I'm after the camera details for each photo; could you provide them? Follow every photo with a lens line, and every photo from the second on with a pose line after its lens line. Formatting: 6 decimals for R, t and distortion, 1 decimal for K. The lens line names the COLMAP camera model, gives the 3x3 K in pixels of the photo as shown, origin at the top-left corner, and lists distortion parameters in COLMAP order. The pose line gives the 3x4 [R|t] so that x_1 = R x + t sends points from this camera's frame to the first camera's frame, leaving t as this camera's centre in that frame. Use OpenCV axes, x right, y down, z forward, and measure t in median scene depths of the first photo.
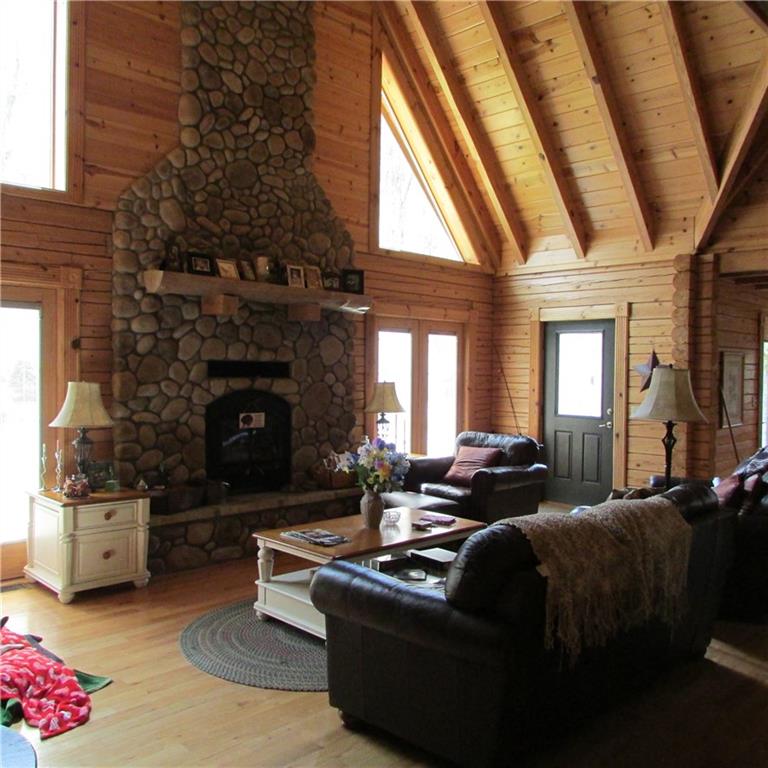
lens RADIAL K [[728.4, 0, 384.0], [0, 728.4, 384.0], [0, 0, 1]] dist [-0.030165, 0.029152]
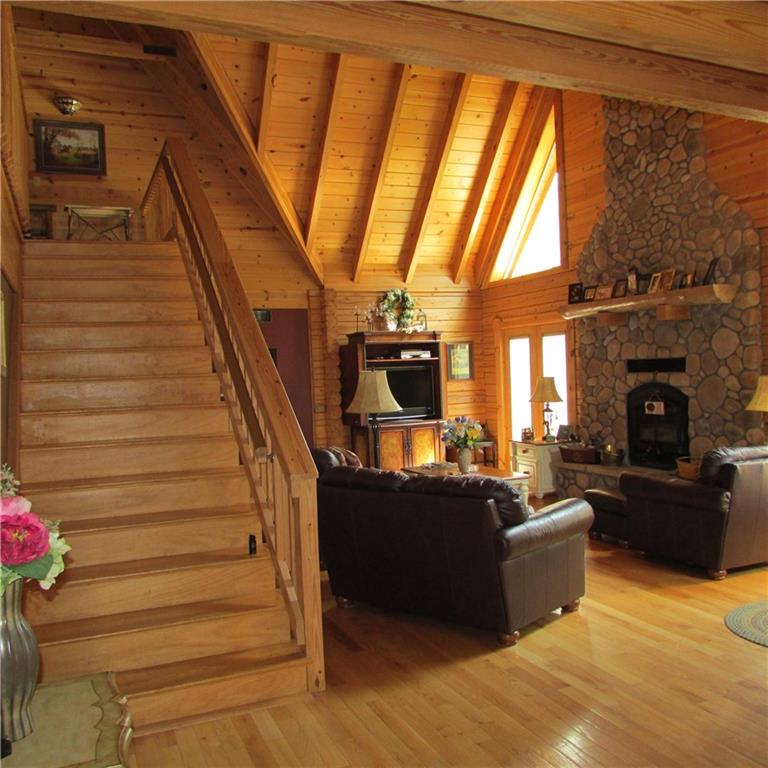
lens RADIAL K [[728.4, 0, 384.0], [0, 728.4, 384.0], [0, 0, 1]] dist [-0.030165, 0.029152]
pose [[-0.361722, 0.020234, -0.932066, 1.117562], [0.014886, 0.999762, 0.015926, -0.015473], [0.932167, -0.008114, -0.361937, 1.039079]]
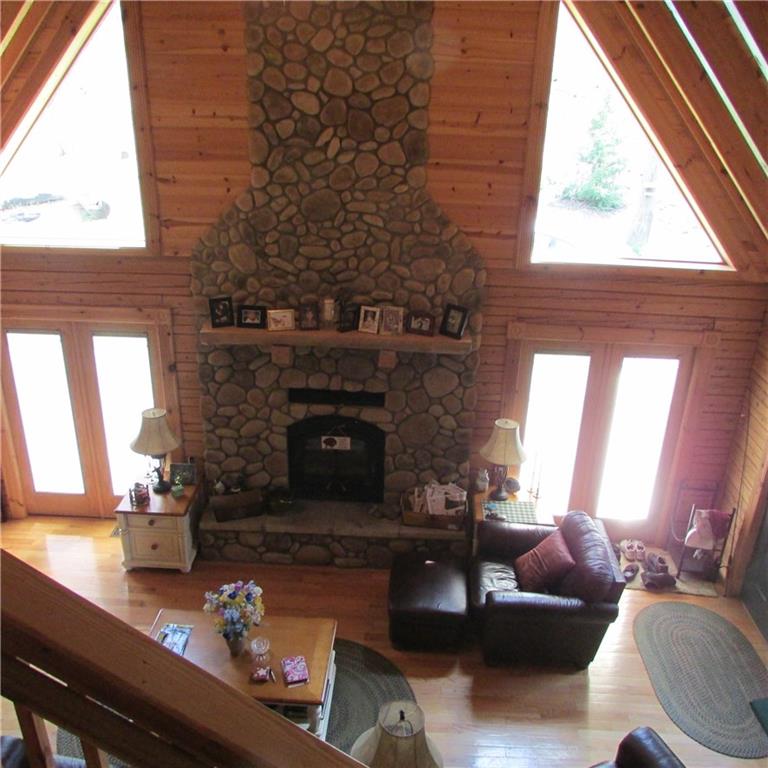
lens RADIAL K [[728.4, 0, 384.0], [0, 728.4, 384.0], [0, 0, 1]] dist [-0.030165, 0.029152]
pose [[0.683465, 0.301436, -0.664839, 0.541630], [-0.034368, 0.923037, 0.383172, -0.436660], [0.729173, -0.239036, 0.641224, 0.412545]]
